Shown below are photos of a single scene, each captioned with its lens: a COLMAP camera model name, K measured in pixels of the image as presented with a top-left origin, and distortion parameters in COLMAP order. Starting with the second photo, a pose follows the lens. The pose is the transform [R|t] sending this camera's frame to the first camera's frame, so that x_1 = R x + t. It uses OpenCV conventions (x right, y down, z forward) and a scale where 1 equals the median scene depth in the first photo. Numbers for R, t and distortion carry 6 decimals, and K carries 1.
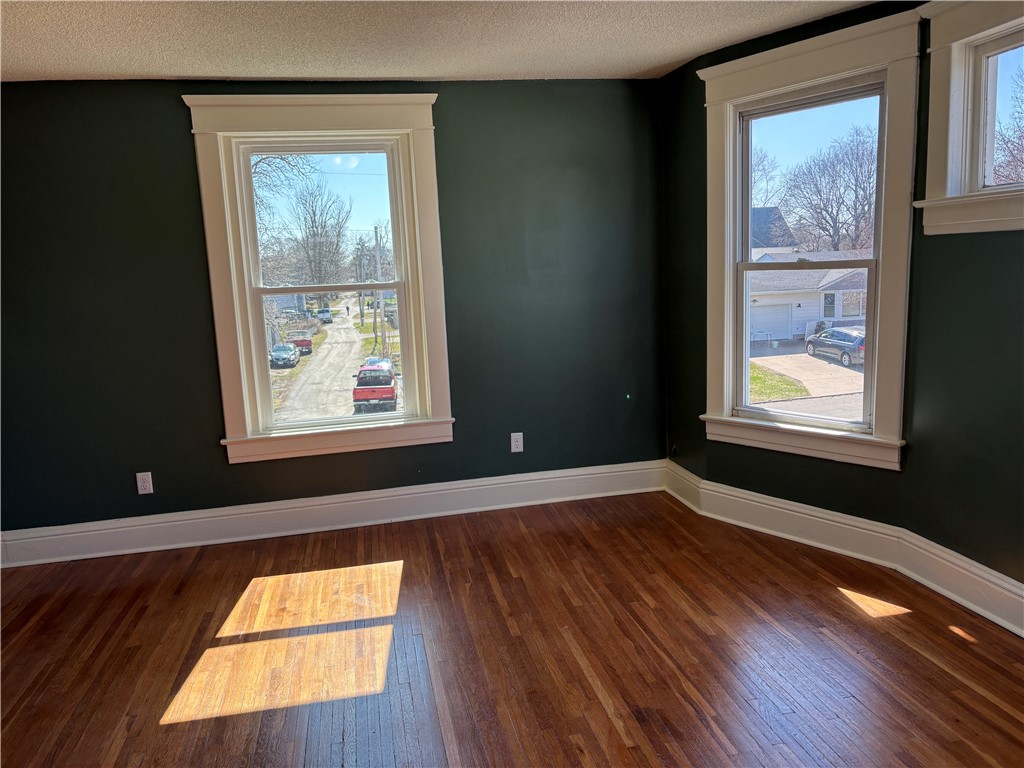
lens RADIAL K [[773.2, 0, 512.1], [0, 773.2, 378.3], [0, 0, 1]] dist [0.041887, -0.023791]
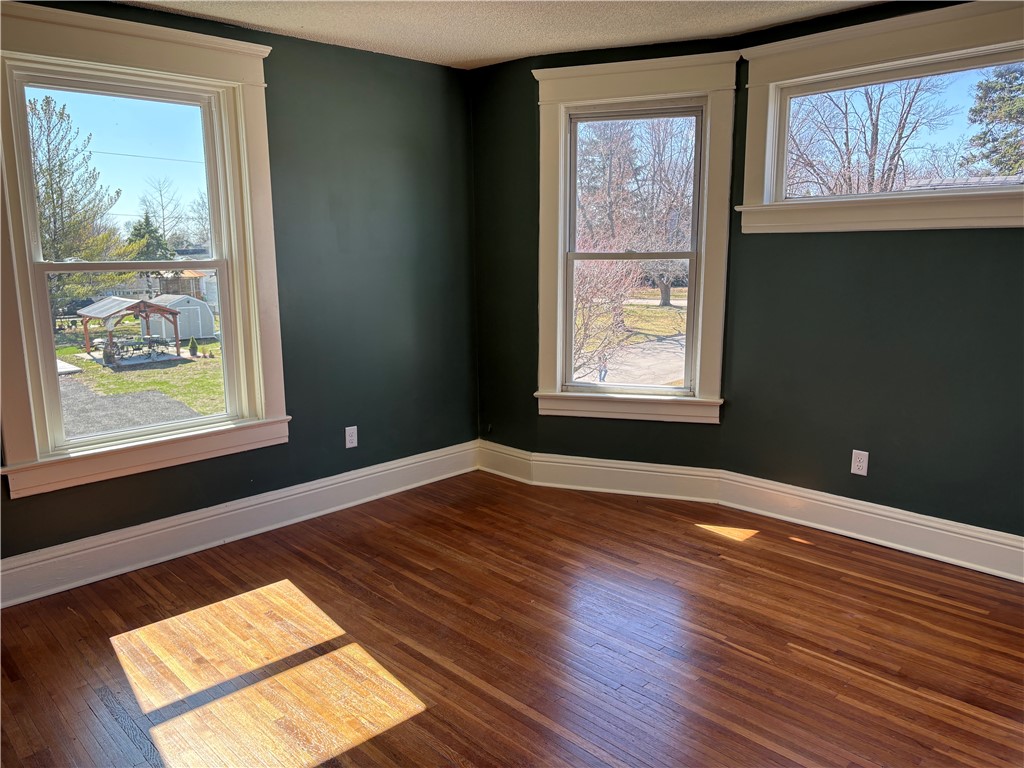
lens RADIAL K [[773.2, 0, 512.5], [0, 773.2, 382.4], [0, 0, 1]] dist [0.041887, -0.023791]
pose [[0.842785, -0.058718, 0.535038, -0.390102], [0.051745, 0.998266, 0.028047, 0.001362], [-0.535757, 0.004048, 0.844363, 0.120035]]
